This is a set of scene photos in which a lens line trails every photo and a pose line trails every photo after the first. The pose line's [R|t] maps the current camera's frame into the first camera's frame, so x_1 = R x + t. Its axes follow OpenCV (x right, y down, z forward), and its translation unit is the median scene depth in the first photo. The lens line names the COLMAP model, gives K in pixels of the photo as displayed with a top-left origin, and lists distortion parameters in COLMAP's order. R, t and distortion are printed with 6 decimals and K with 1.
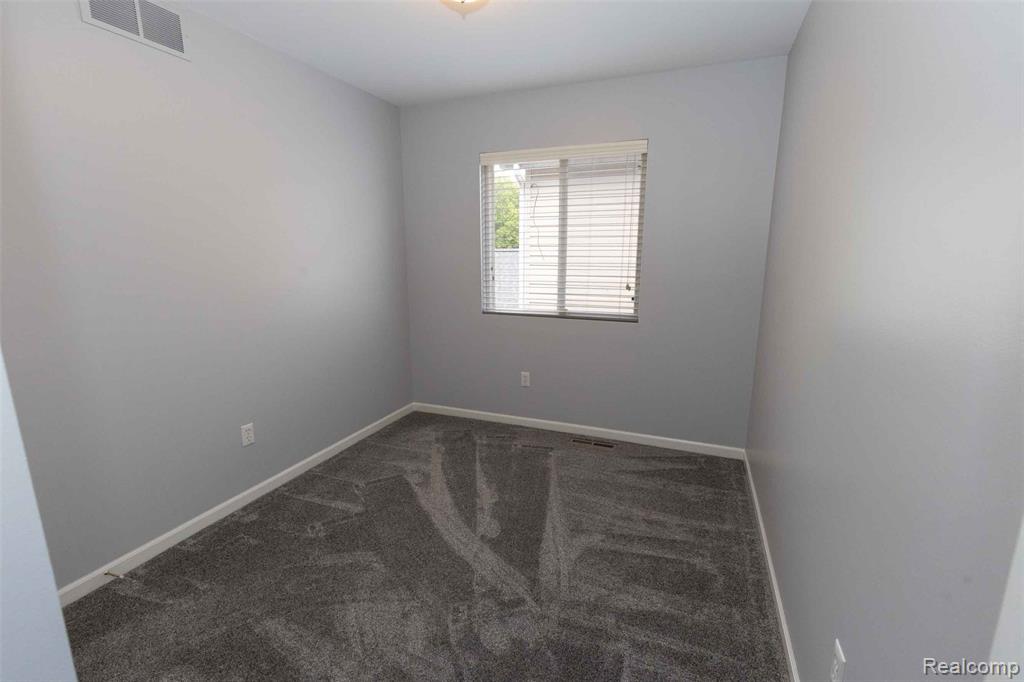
lens RADIAL K [[455.3, 0, 513.1], [0, 455.3, 339.7], [0, 0, 1]] dist [0.002453, -0.000557]
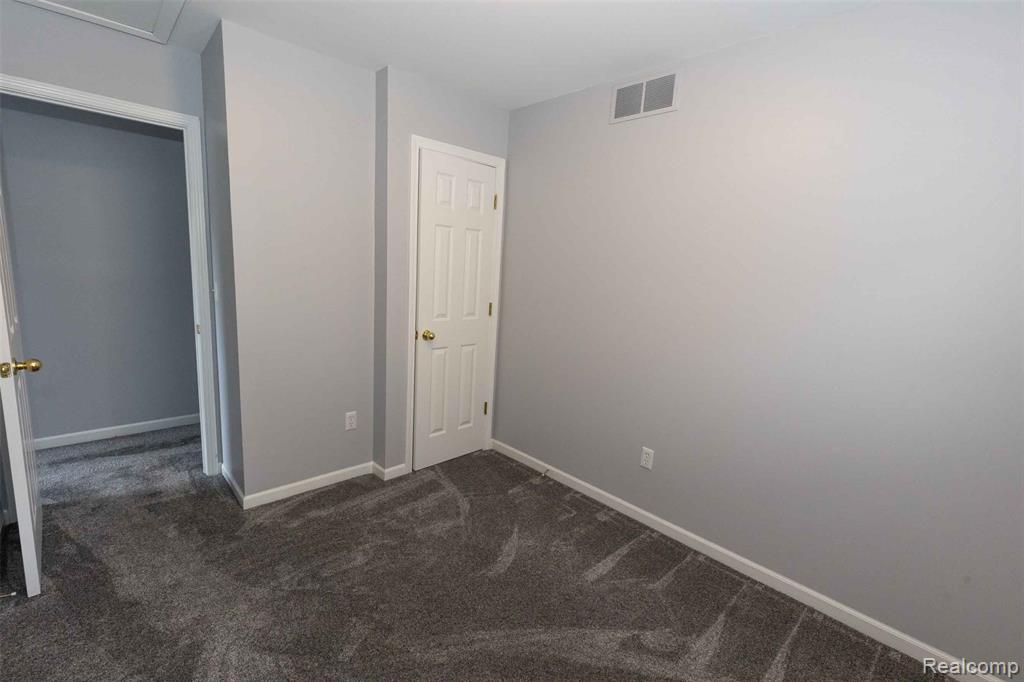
lens RADIAL K [[455.3, 0, 506.1], [0, 455.3, 340.2], [0, 0, 1]] dist [0.002453, -0.000557]
pose [[-0.425629, 0.127545, -0.895864, 0.445452], [-0.229786, 0.942331, 0.243333, -0.222396], [0.875236, 0.309427, -0.371775, 1.039690]]
